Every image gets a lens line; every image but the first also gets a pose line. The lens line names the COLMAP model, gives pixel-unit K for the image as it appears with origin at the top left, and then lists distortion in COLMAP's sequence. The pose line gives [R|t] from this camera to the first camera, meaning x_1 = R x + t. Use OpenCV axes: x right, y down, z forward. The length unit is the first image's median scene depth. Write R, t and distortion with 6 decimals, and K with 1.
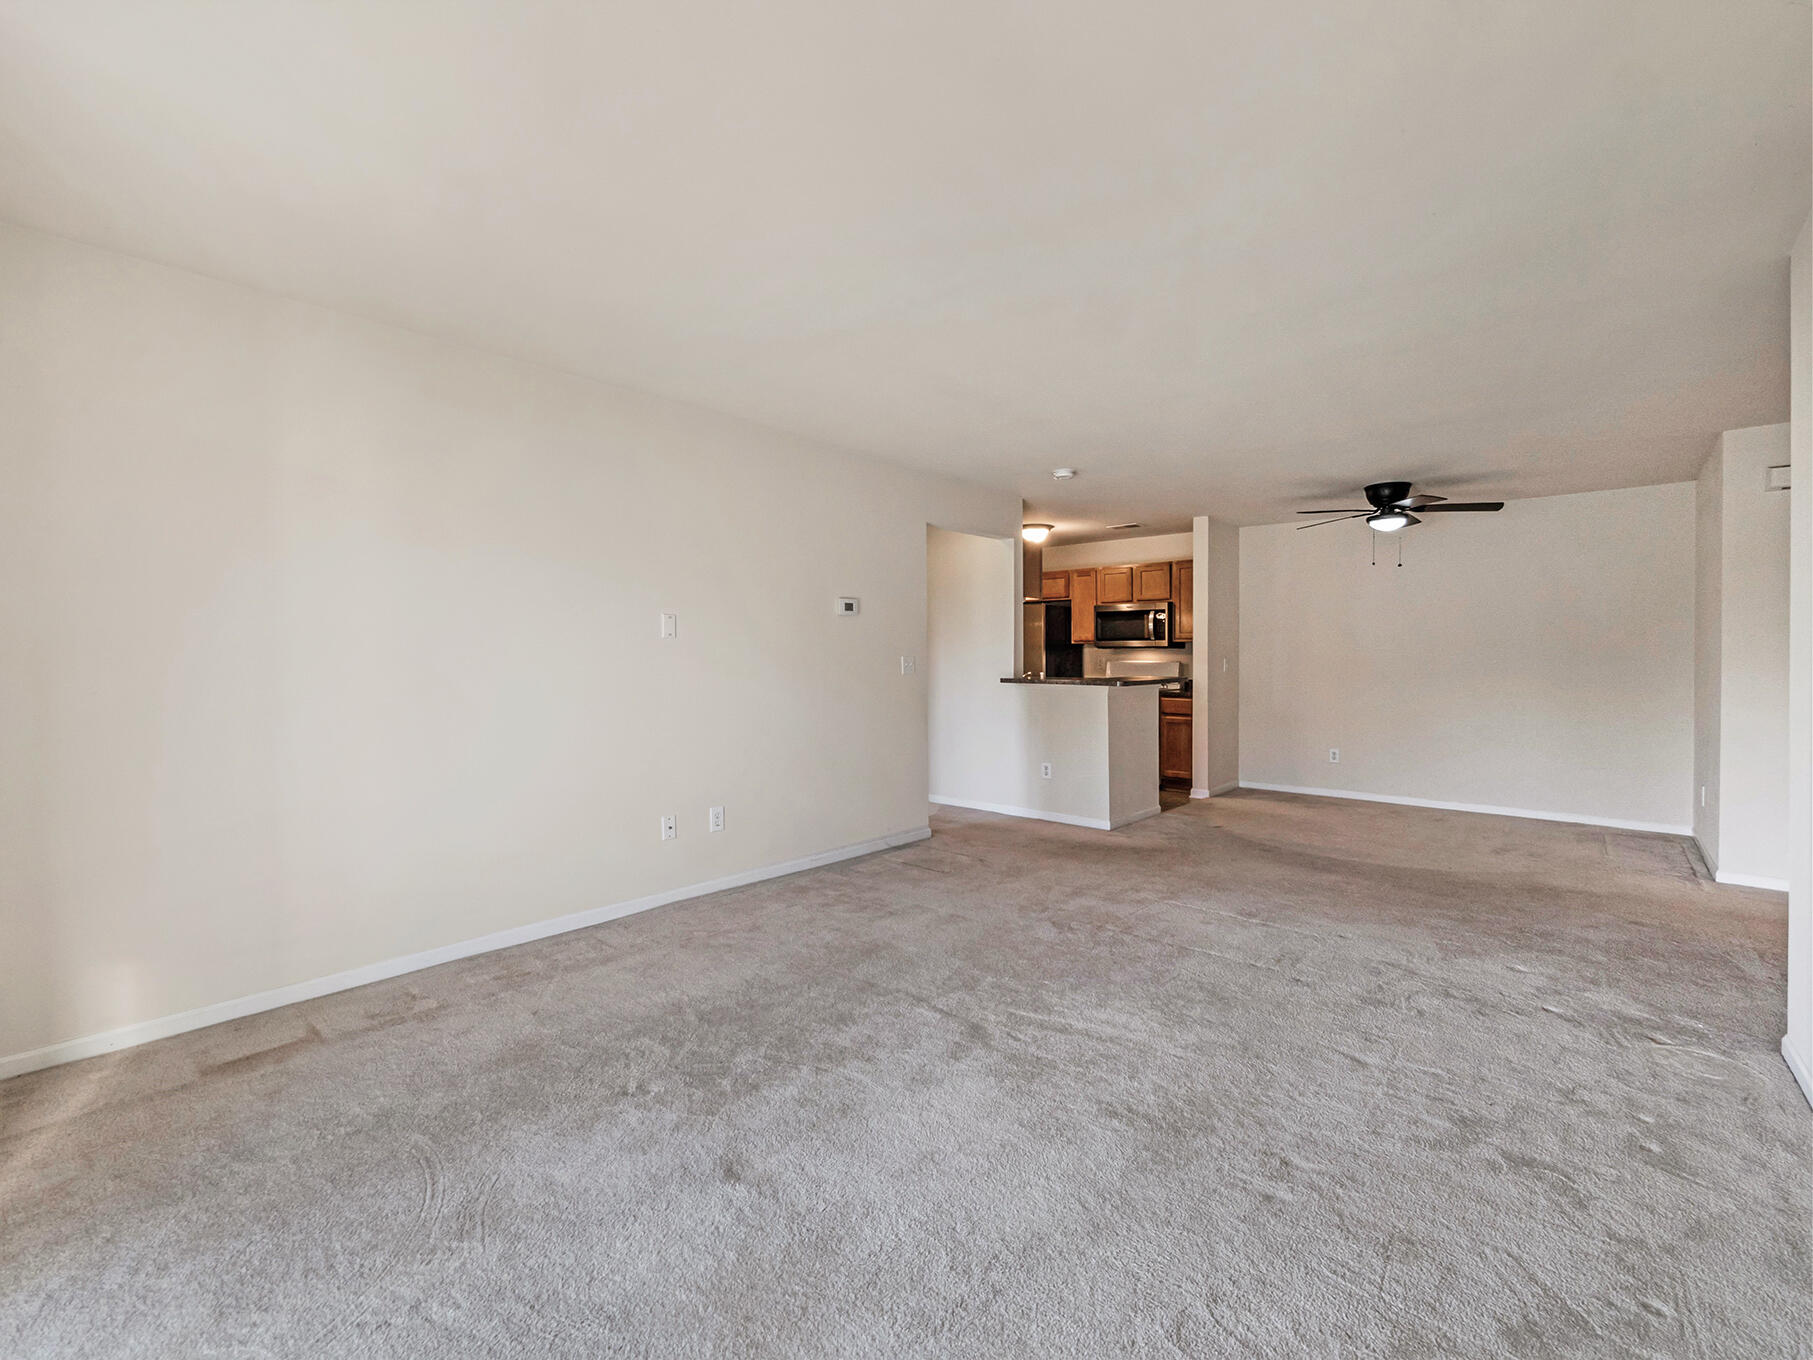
lens RADIAL K [[726.9, 0, 906.9], [0, 726.9, 646.2], [0, 0, 1]] dist [0.000802, 0.000023]
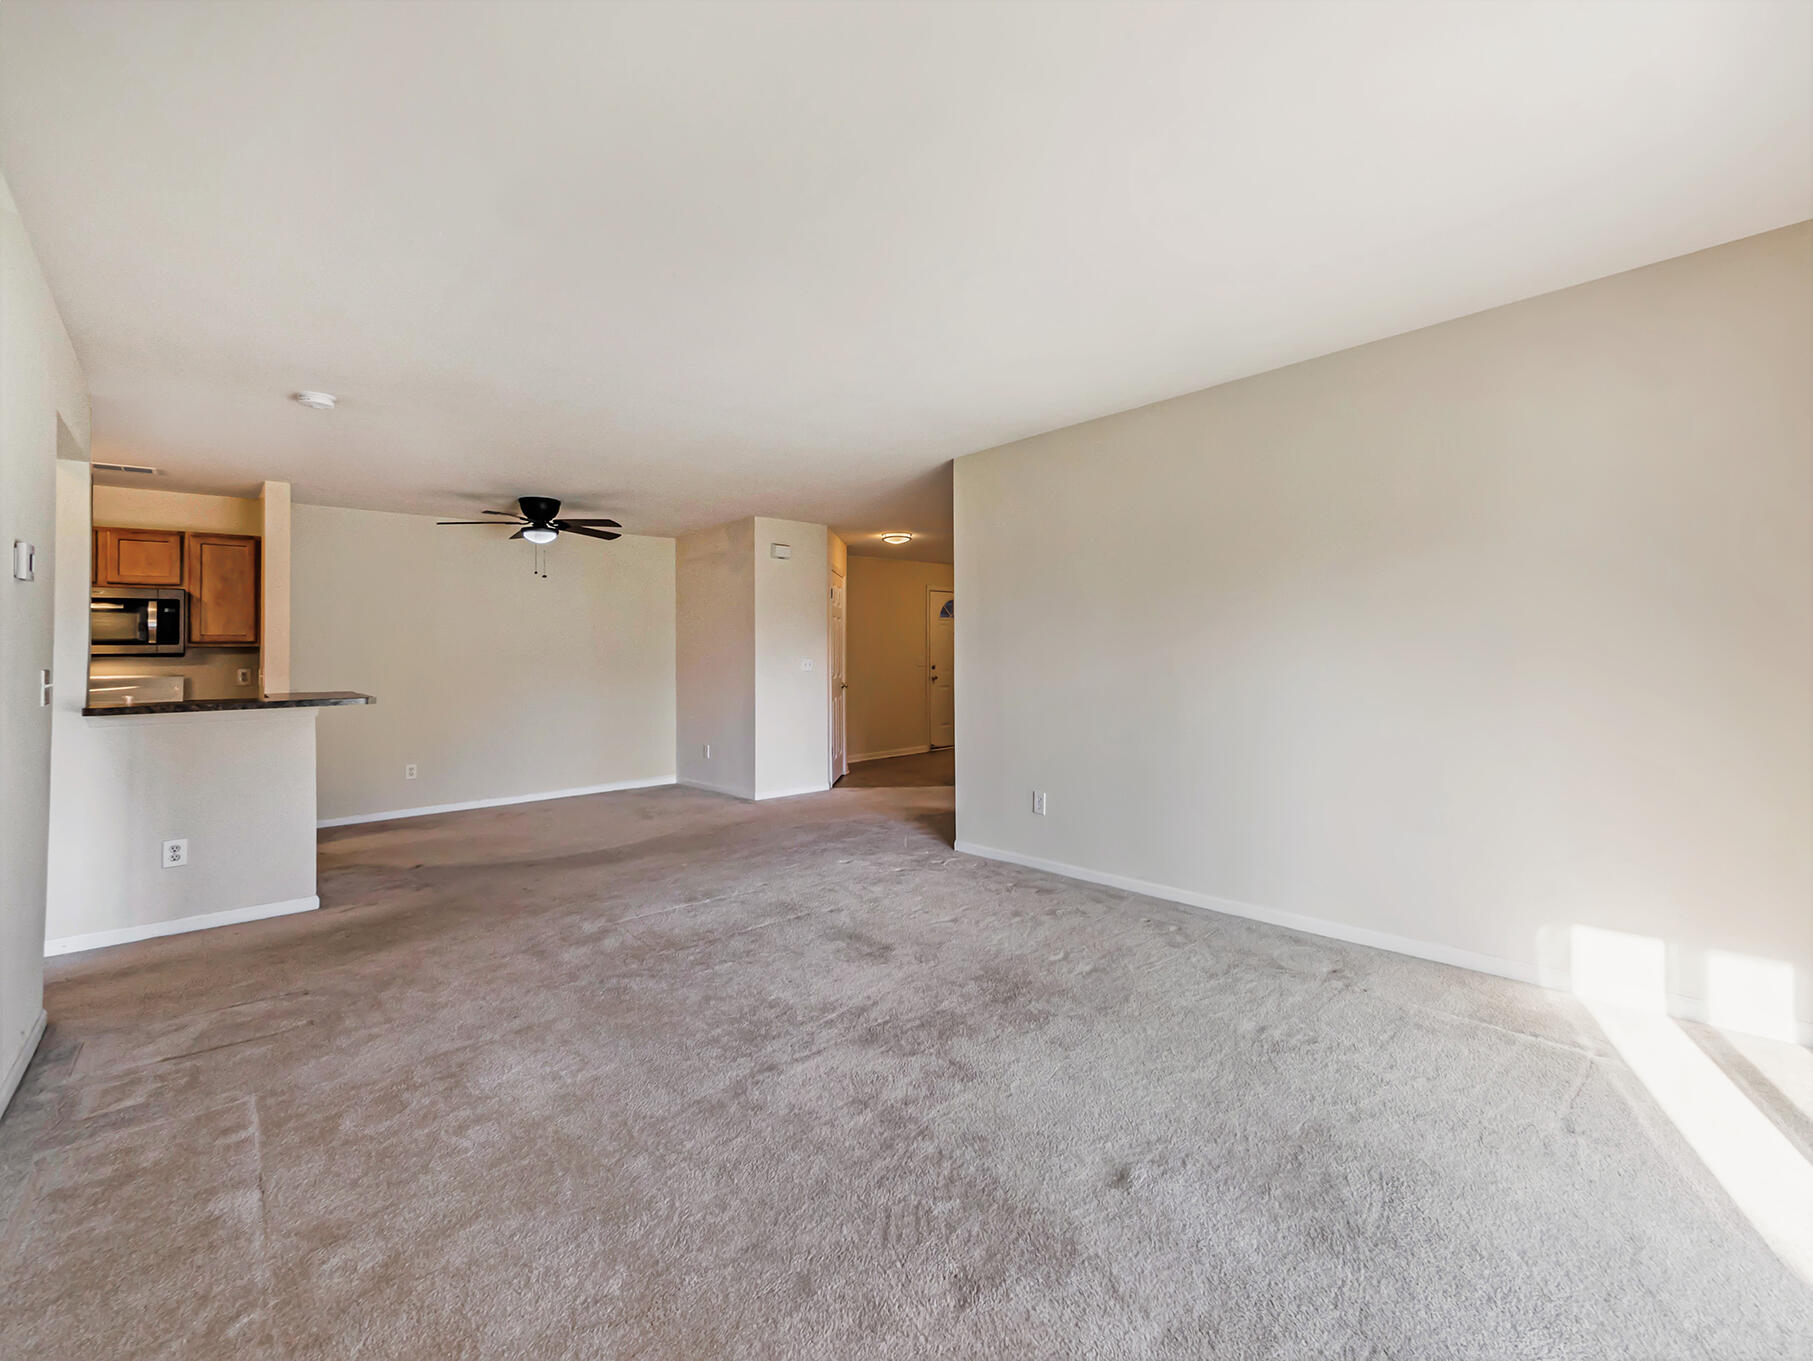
lens RADIAL K [[765.8, 0, 906.7], [0, 765.8, 658.2], [0, 0, 1]] dist [-0.026637, 0.000044]
pose [[0.156352, -0.005801, 0.987684, -0.492753], [0.003207, 0.999980, 0.005366, 0.006495], [-0.987696, 0.002329, 0.156368, 0.427625]]
